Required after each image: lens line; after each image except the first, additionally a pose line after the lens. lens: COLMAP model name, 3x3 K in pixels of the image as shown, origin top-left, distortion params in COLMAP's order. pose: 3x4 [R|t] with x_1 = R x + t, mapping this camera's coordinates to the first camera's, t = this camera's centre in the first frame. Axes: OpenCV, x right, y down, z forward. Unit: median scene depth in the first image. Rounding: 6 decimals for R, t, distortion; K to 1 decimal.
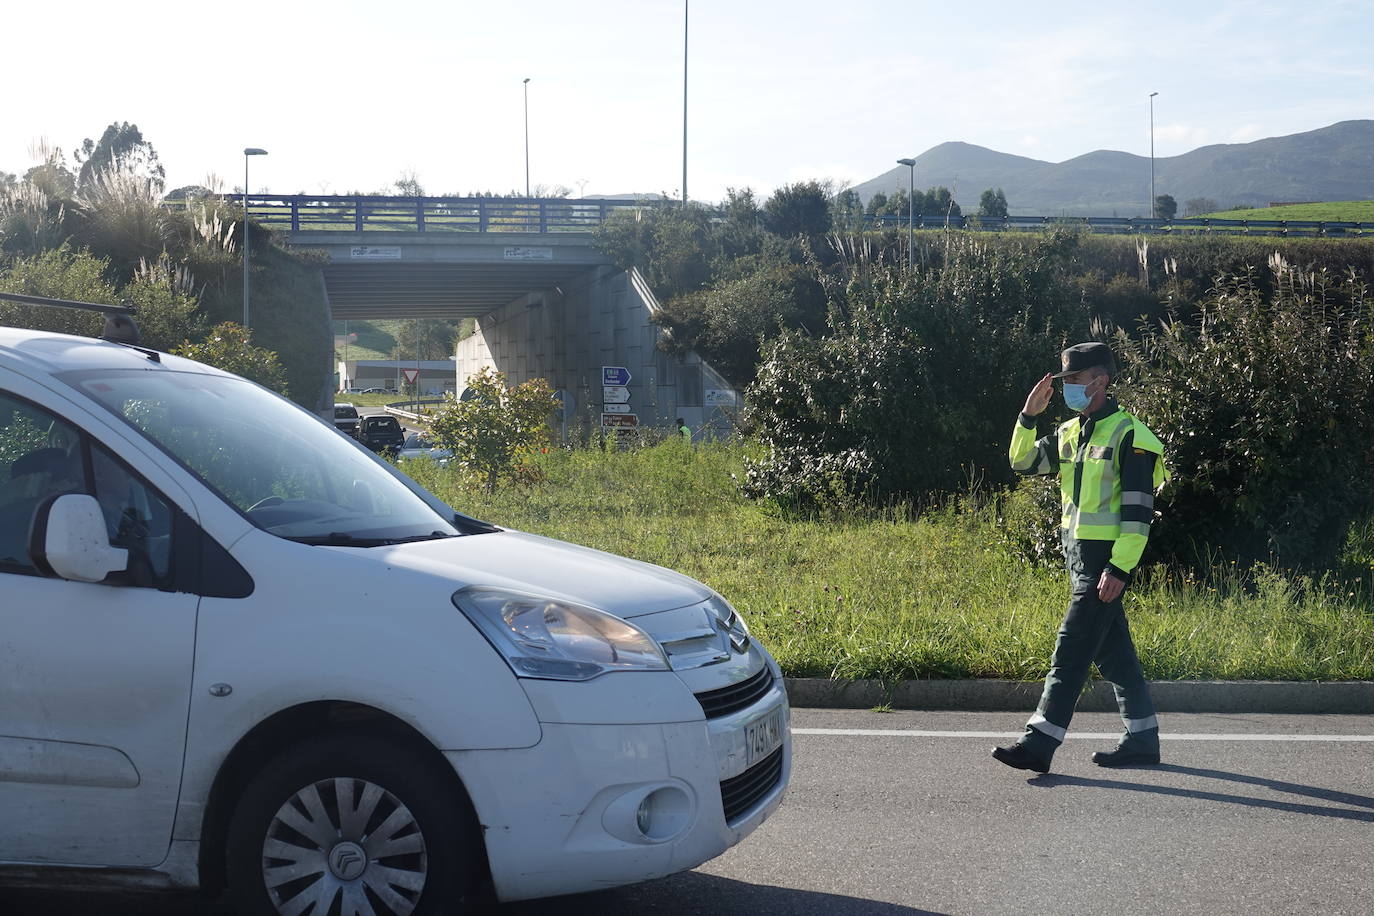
lens RADIAL K [[4477.4, 0, 687.0], [0, 4477.4, 458.0], [0, 0, 1]] dist [0.112951, -1.594169]
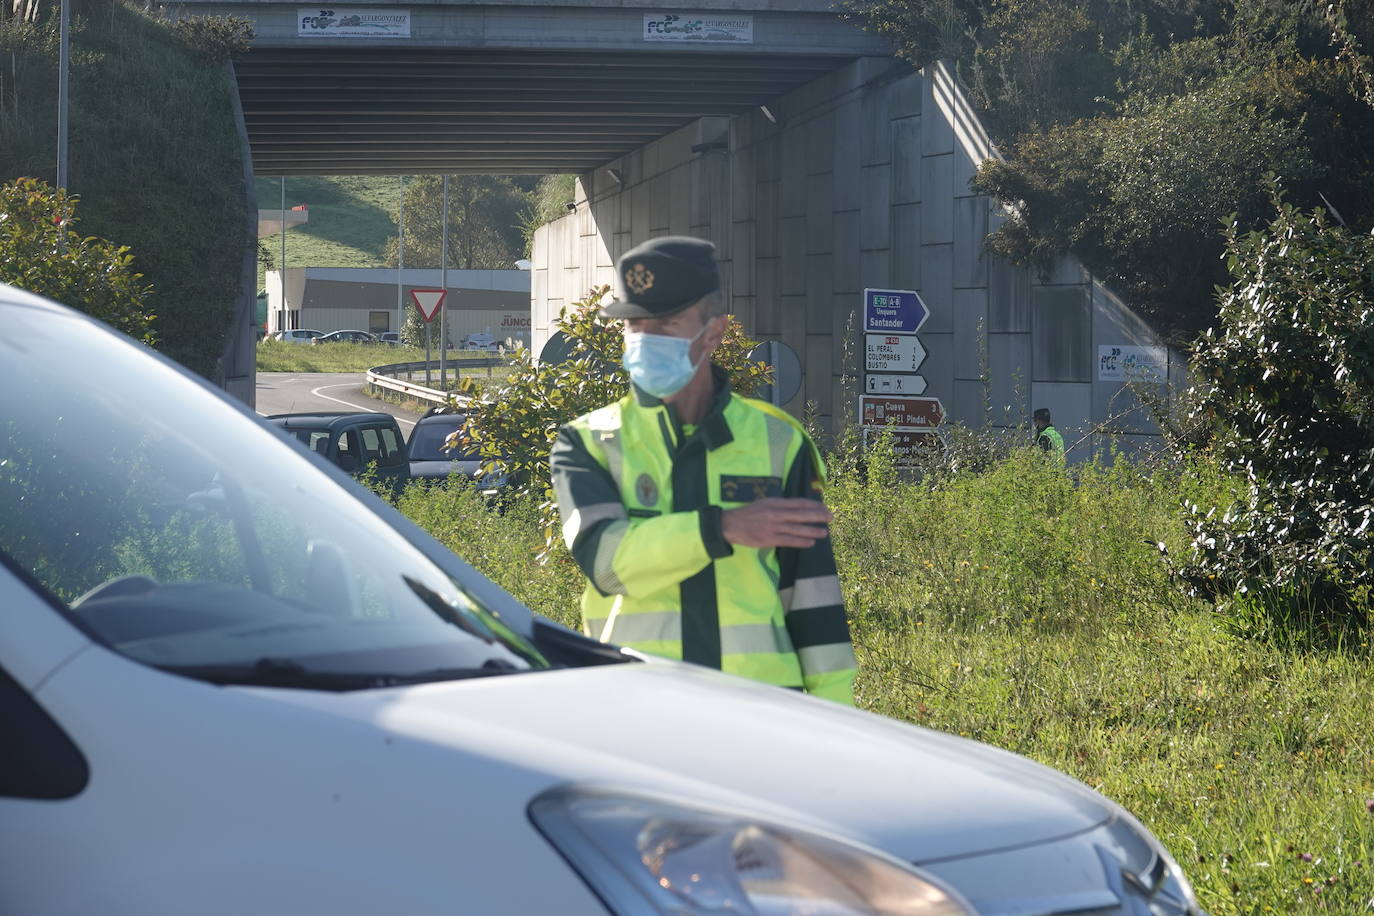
lens RADIAL K [[4477.4, 0, 687.0], [0, 4477.4, 458.0], [0, 0, 1]] dist [0.112951, -1.594169]
pose [[0.993609, 0.012416, -0.112195, 0.013341], [-0.017461, 0.998875, -0.044095, 0.015793], [0.111521, 0.045772, 0.992707, 0.561476]]
